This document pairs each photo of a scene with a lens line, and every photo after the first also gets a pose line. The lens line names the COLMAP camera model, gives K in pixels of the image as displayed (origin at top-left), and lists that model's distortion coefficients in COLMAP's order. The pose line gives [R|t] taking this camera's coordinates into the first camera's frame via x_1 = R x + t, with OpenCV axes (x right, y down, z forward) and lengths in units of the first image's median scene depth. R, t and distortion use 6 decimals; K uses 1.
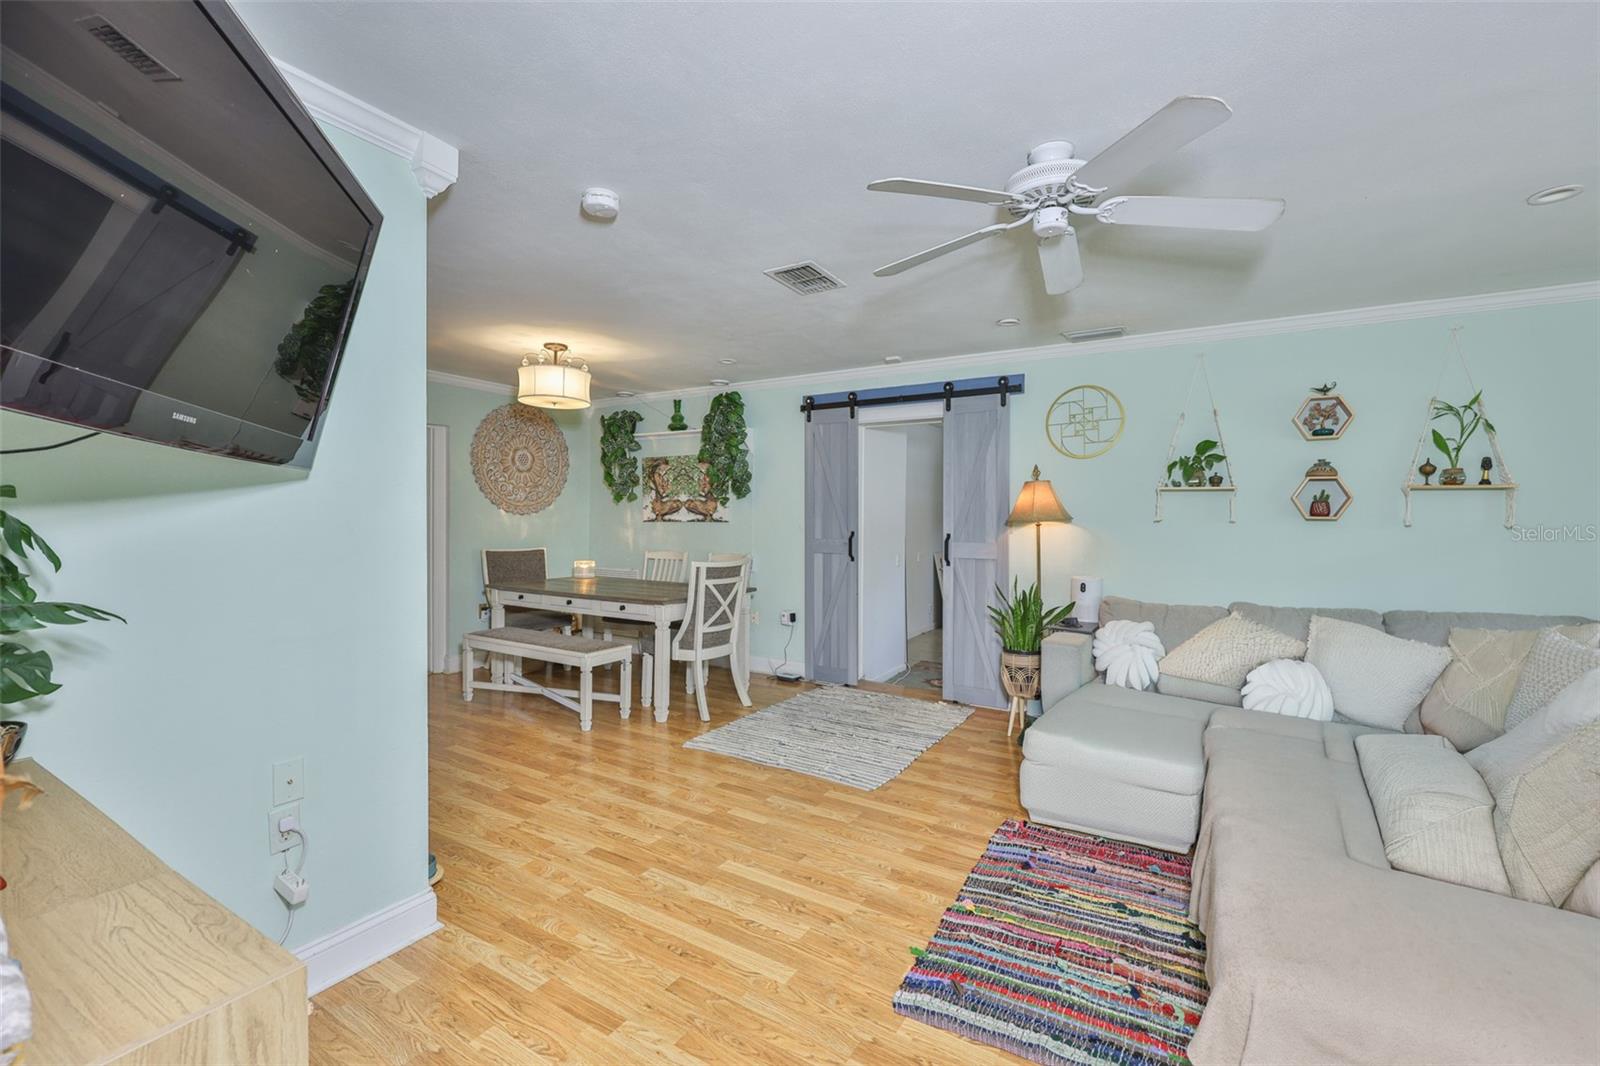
lens RADIAL K [[685.5, 0, 815.1], [0, 685.5, 525.4], [0, 0, 1]] dist [0.002257, 0.001627]
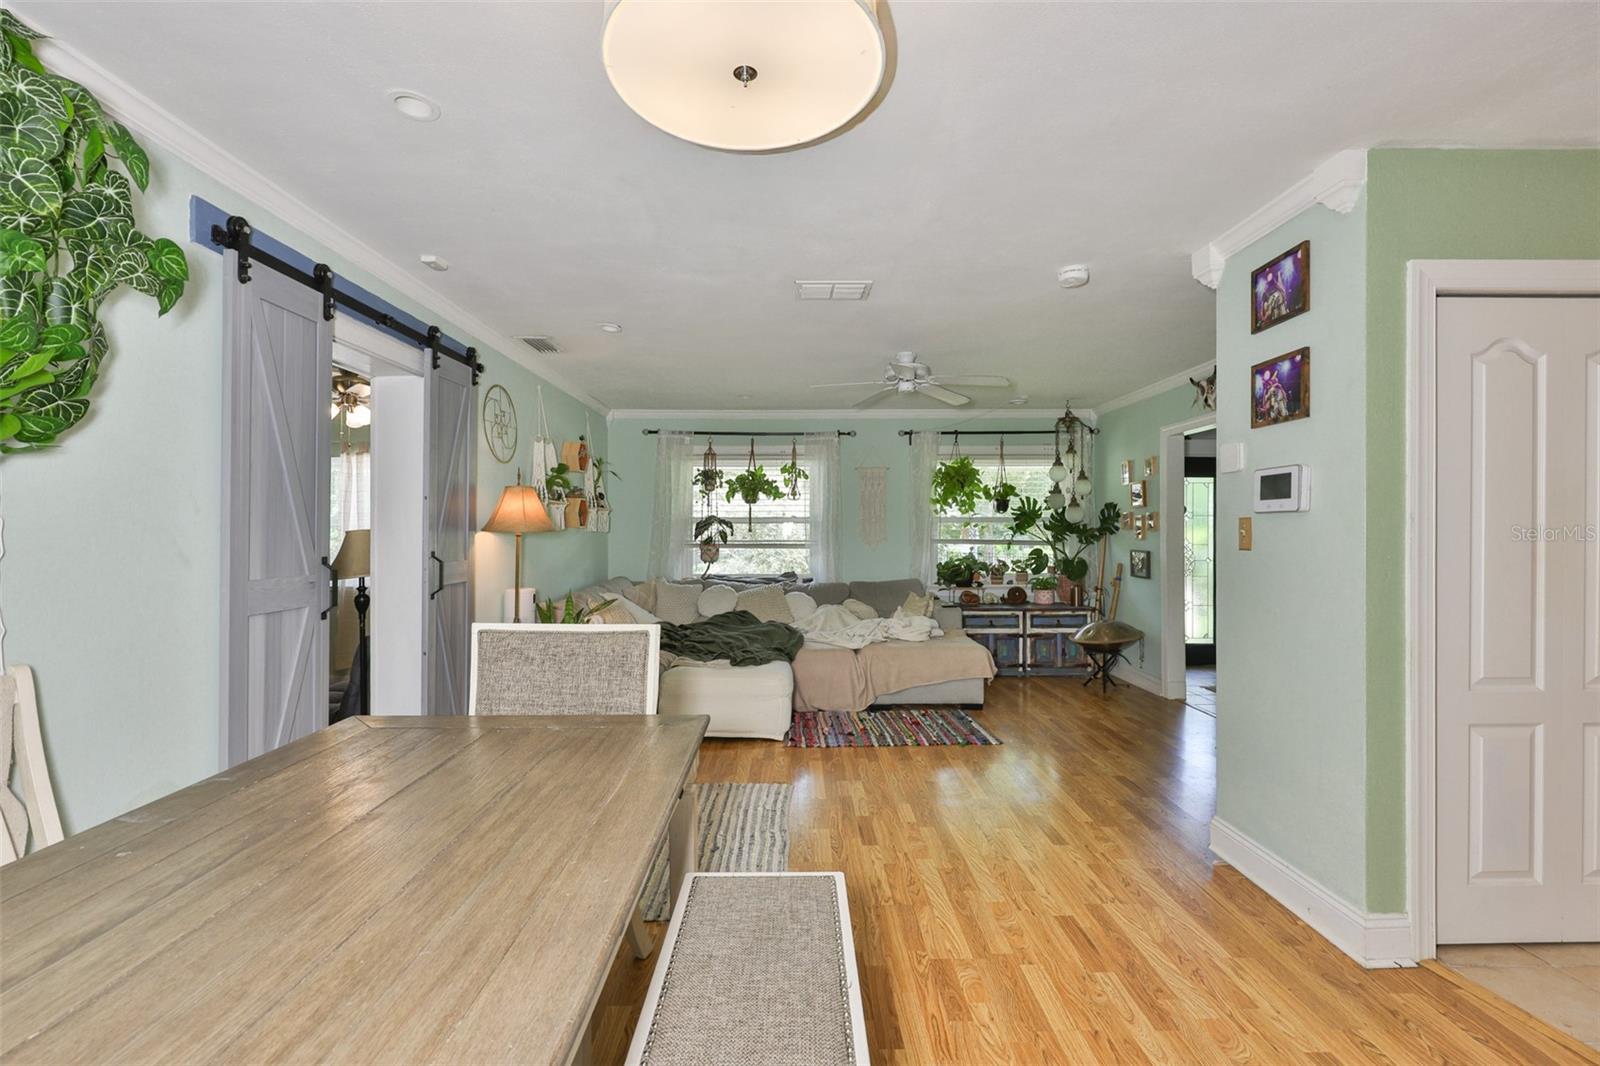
lens RADIAL K [[685.5, 0, 786.5], [0, 685.5, 523.2], [0, 0, 1]] dist [0.002257, 0.001627]
pose [[-0.503770, -0.001748, 0.863836, -0.488477], [0.002528, 0.999991, 0.003497, -0.014152], [-0.863834, 0.003946, -0.503761, 0.902788]]
